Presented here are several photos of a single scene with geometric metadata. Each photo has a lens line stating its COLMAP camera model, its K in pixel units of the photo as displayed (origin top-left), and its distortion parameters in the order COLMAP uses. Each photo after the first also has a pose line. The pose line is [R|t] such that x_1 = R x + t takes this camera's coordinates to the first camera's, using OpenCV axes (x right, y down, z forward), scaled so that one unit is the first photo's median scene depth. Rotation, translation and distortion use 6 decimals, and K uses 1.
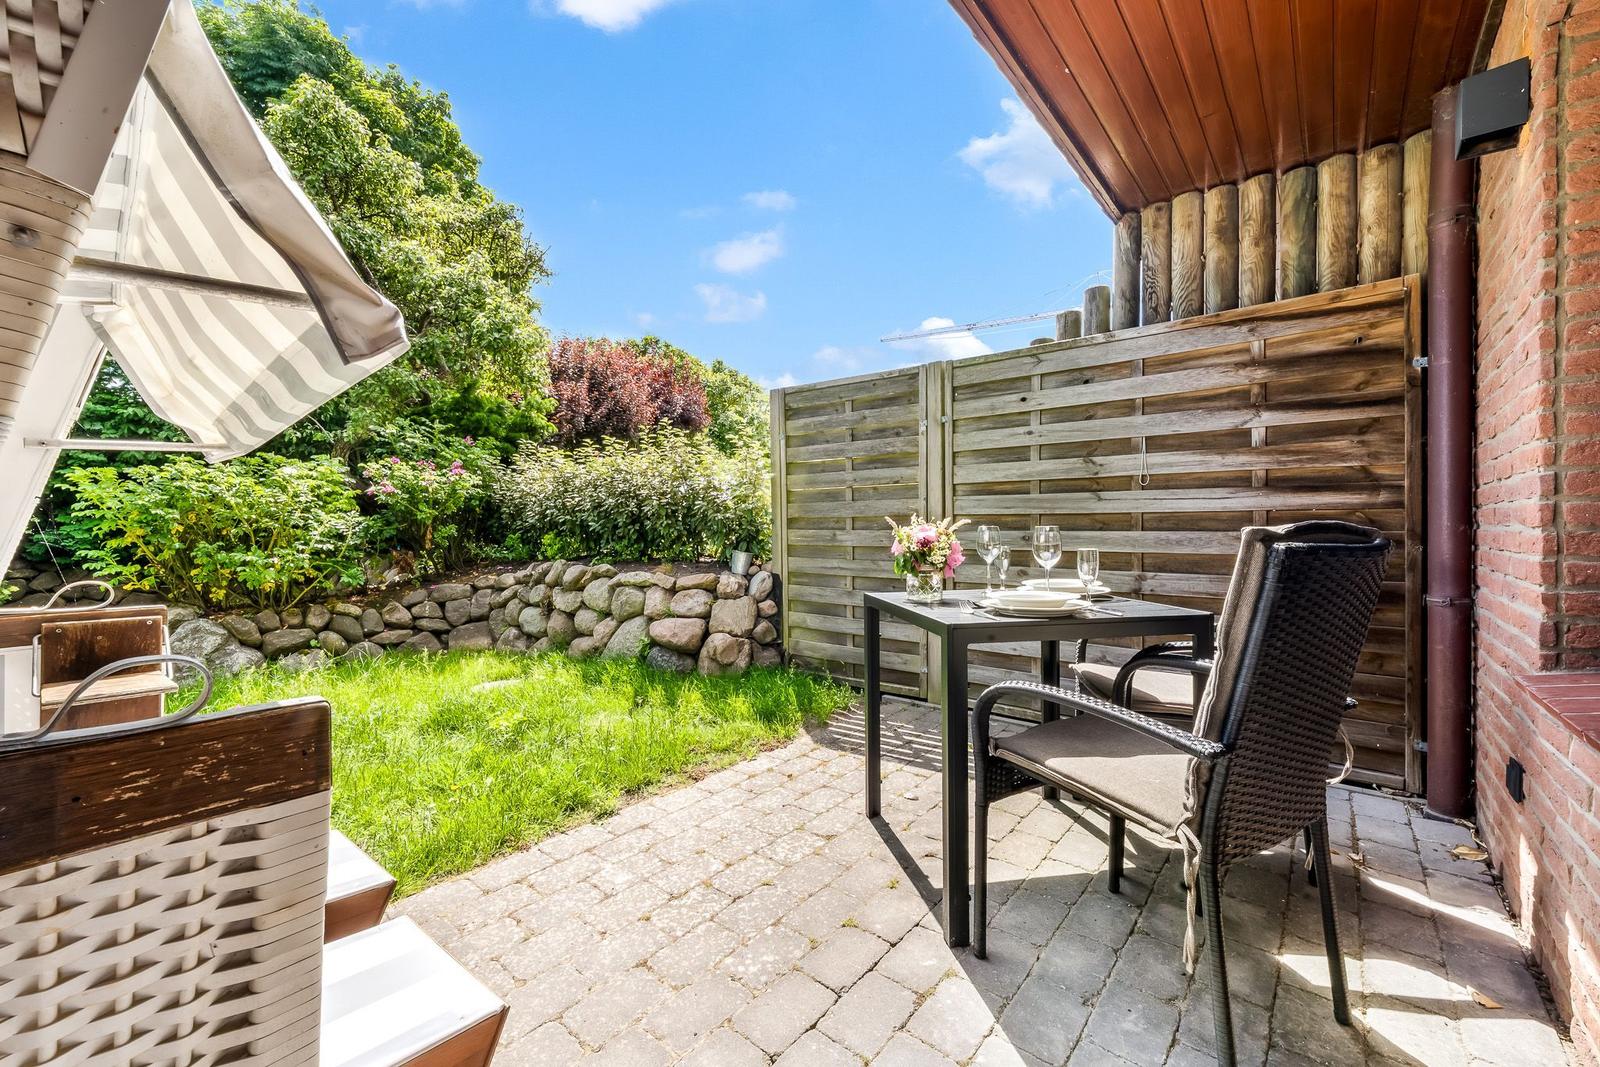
lens RADIAL K [[656.2, 0, 796.2], [0, 656.2, 527.1], [0, 0, 1]] dist [-0.000422, 0.000558]
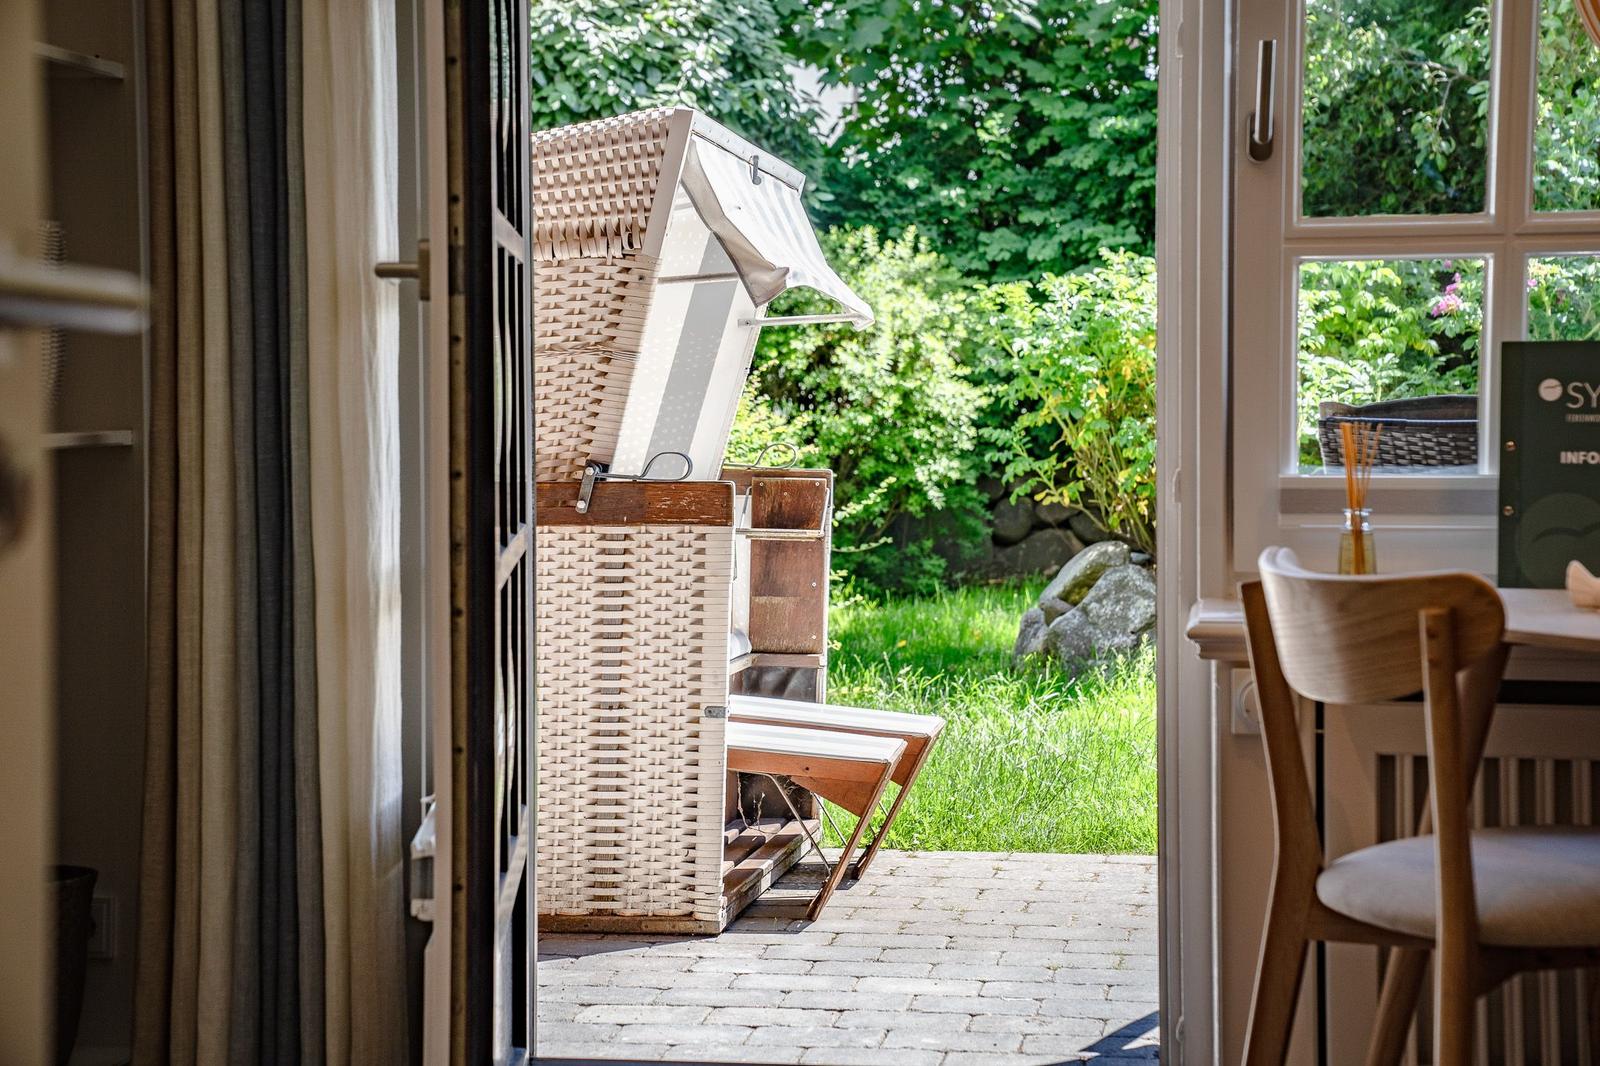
lens RADIAL K [[3844.7, 0, 800.0], [0, 3844.7, 533.0], [0, 0, 1]] dist [0.959791, 0.107303]
pose [[0.519097, 0.038415, -0.853852, 1.615173], [-0.006395, 0.999136, 0.041064, -0.011837], [0.854692, -0.015856, 0.518894, -0.844361]]
